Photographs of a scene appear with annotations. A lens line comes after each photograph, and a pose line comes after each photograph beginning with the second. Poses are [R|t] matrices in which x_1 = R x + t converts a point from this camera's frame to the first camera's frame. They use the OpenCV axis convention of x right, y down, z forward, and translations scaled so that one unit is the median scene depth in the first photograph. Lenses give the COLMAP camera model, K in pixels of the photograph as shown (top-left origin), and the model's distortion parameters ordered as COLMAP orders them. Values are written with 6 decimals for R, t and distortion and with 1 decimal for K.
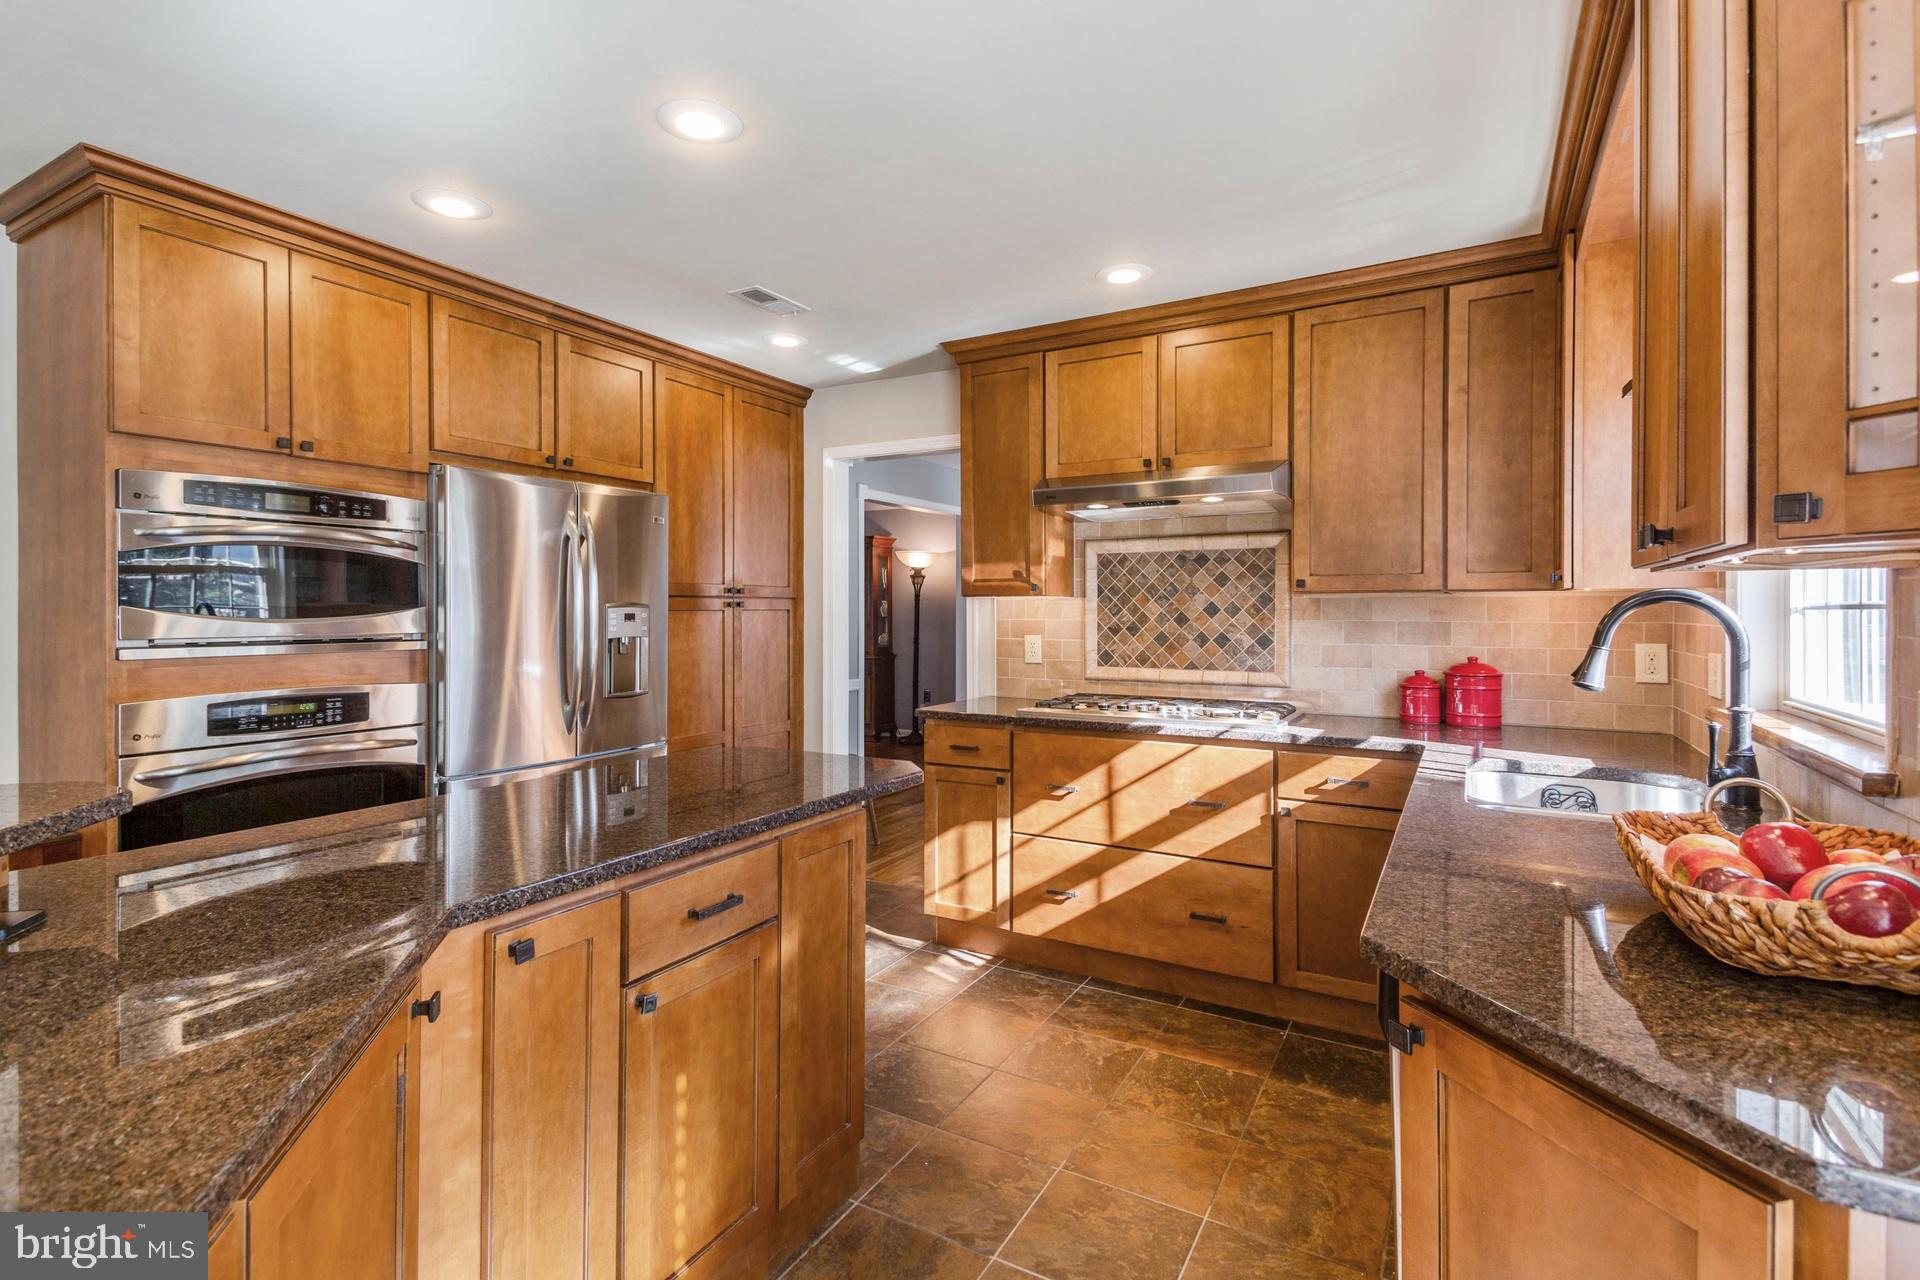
lens RADIAL K [[918.7, 0, 954.4], [0, 918.7, 624.6], [0, 0, 1]] dist [0.023150, -0.000151]
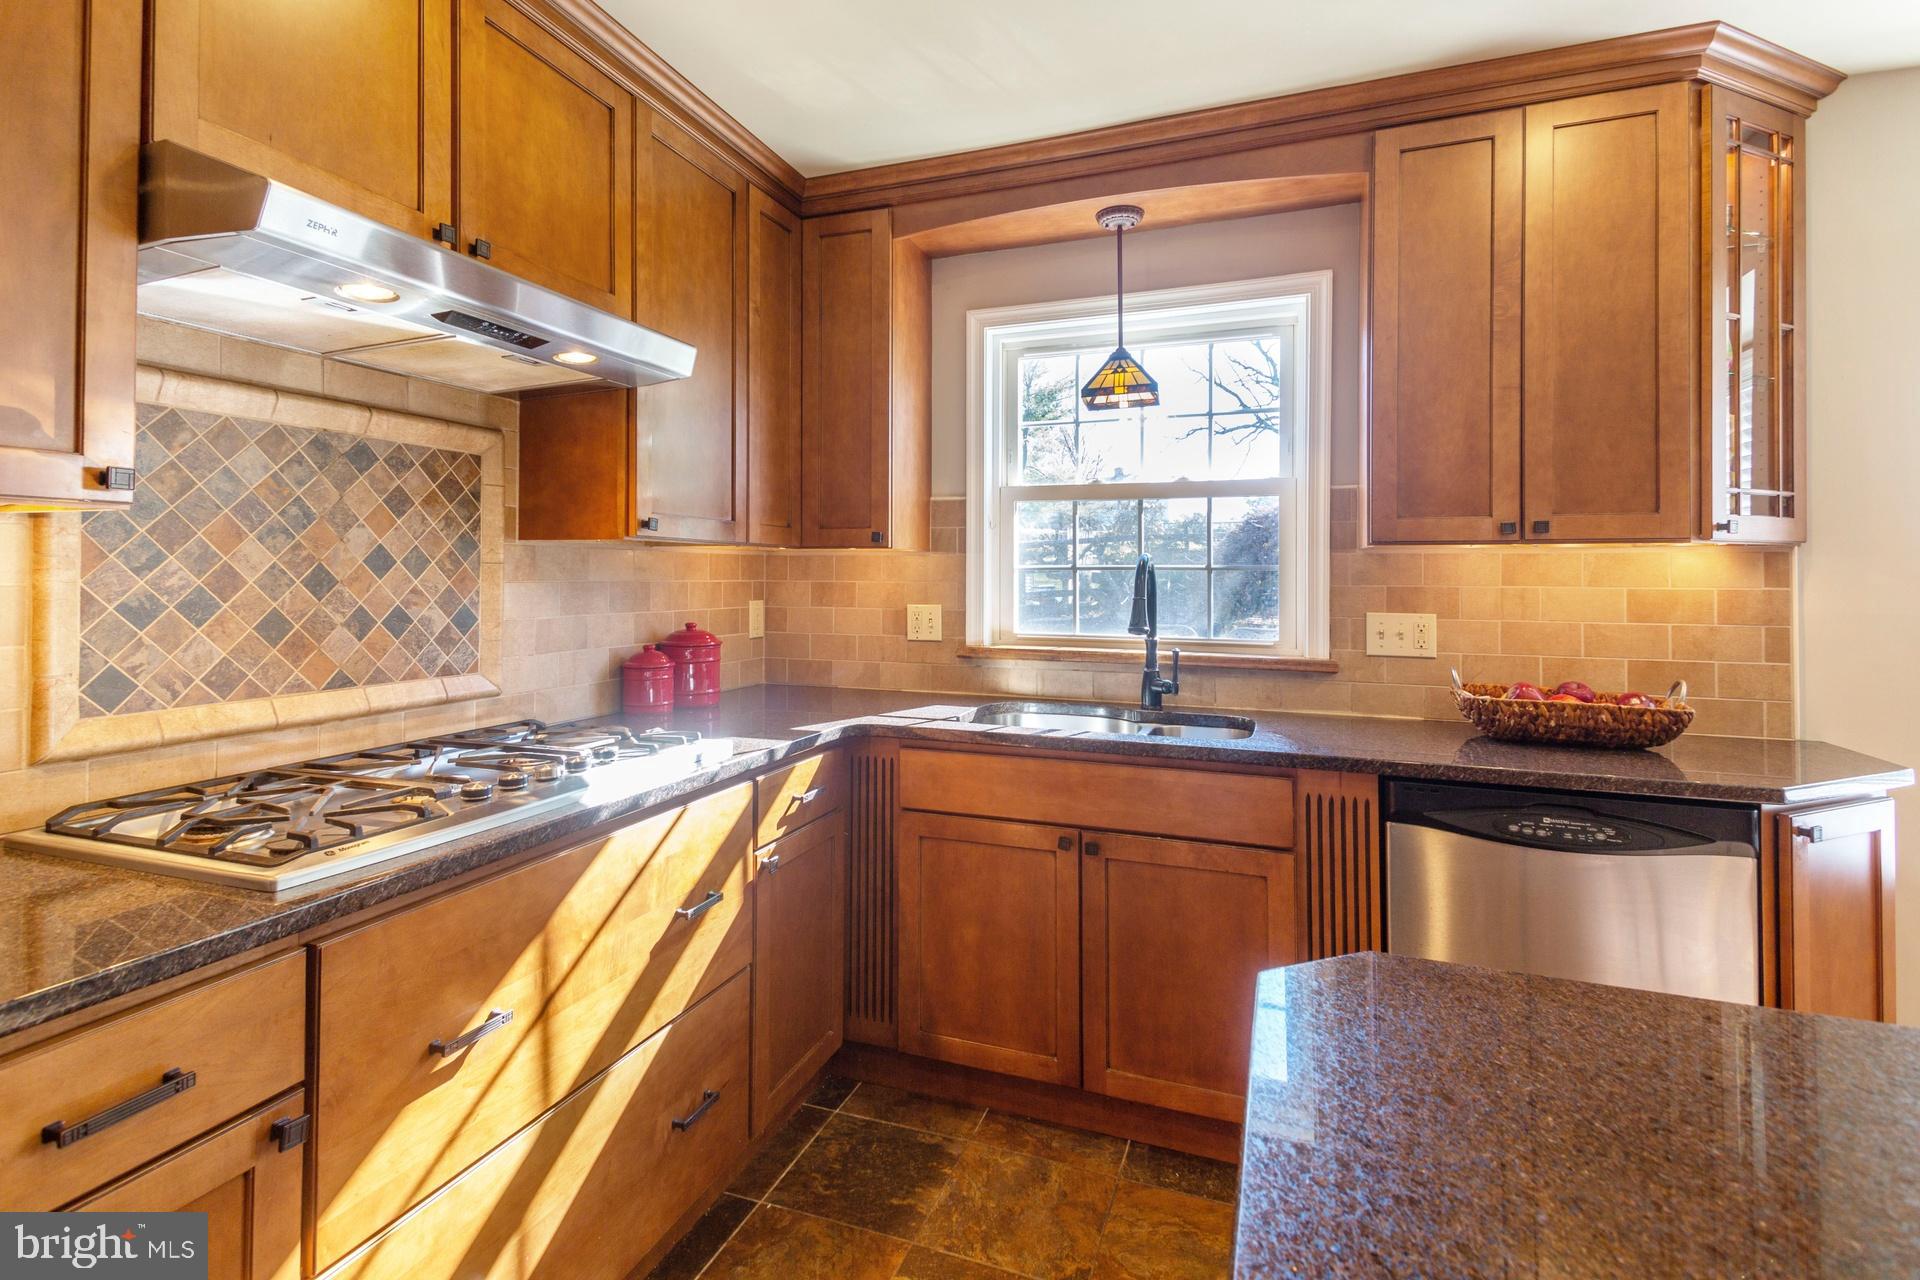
lens RADIAL K [[918.7, 0, 938.5], [0, 918.7, 568.8], [0, 0, 1]] dist [0.023150, -0.000151]
pose [[-0.154261, 0.007463, 0.988002, -0.263431], [0.009678, 0.999935, -0.006042, -0.006268], [-0.987983, 0.008630, -0.154324, 0.801215]]
